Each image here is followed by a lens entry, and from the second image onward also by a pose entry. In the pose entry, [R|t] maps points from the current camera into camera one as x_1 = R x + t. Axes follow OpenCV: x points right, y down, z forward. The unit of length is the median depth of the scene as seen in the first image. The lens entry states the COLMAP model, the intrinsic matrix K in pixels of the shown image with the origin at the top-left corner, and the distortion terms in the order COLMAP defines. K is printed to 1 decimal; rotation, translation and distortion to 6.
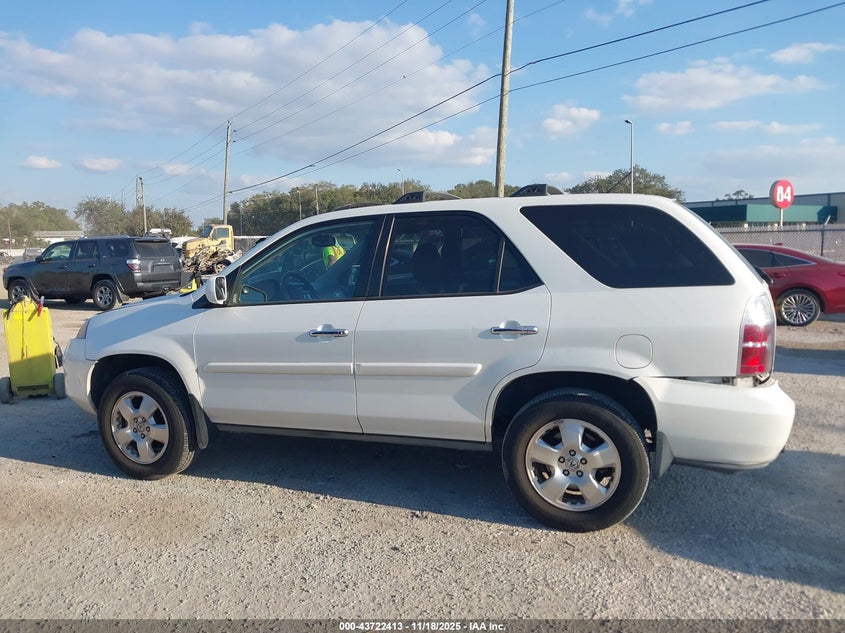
lens RADIAL K [[671.9, 0, 422.5], [0, 671.9, 316.5], [0, 0, 1]] dist [0.012635, -0.000518]
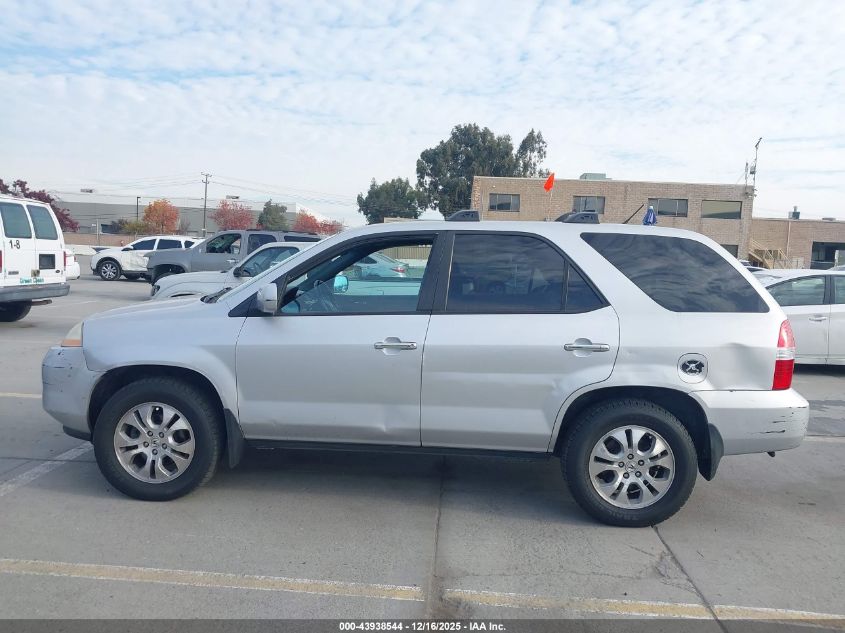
lens RADIAL K [[671.9, 0, 422.5], [0, 671.9, 316.5], [0, 0, 1]] dist [0.012635, -0.000518]
pose [[0.955720, 0.023092, 0.293370, -0.415744], [-0.024166, 0.999708, 0.000035, -0.021864], [-0.293283, -0.007122, 0.955999, 0.036601]]
